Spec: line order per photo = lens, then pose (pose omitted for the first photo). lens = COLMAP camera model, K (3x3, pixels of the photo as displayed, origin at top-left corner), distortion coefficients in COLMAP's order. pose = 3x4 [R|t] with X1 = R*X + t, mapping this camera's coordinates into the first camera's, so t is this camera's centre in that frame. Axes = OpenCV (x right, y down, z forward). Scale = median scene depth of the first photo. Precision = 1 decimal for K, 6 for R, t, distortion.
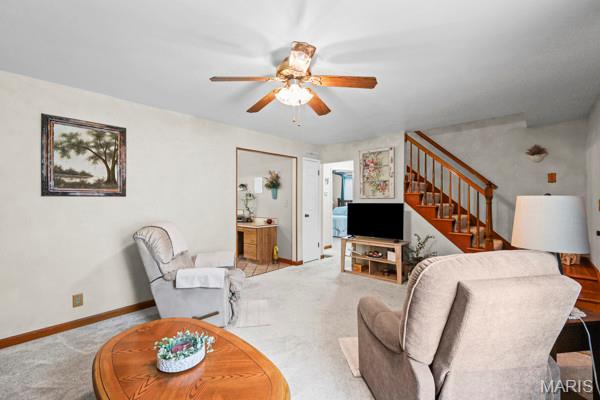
lens RADIAL K [[263.2, 0, 300.8], [0, 263.2, 201.1], [0, 0, 1]] dist [0.000747, 0.000171]
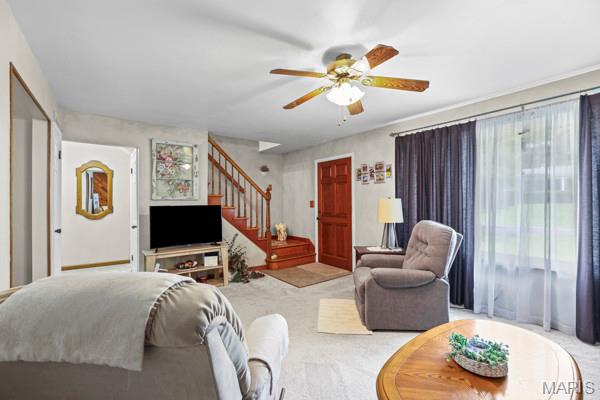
lens RADIAL K [[263.2, 0, 300.8], [0, 263.2, 201.1], [0, 0, 1]] dist [0.000747, 0.000171]
pose [[0.192063, 0.002810, 0.981379, -0.745313], [0.009308, 0.999946, -0.004685, 0.001497], [-0.981338, 0.010035, 0.192026, 0.710132]]
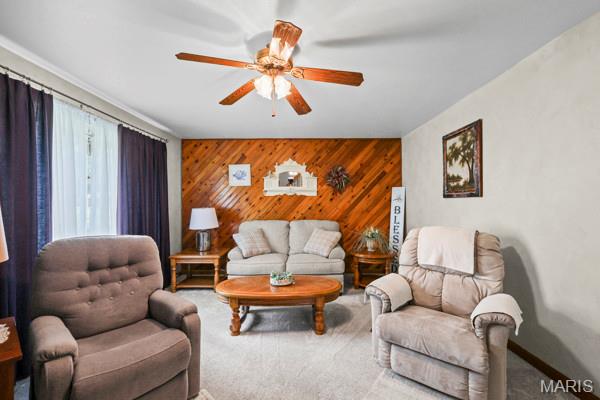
lens RADIAL K [[263.2, 0, 300.8], [0, 263.2, 201.1], [0, 0, 1]] dist [0.000747, 0.000171]
pose [[-0.738205, 0.004086, -0.674564, 0.372826], [0.007646, 0.999968, -0.002311, -0.006457], [0.674533, -0.006864, -0.738213, 1.250156]]
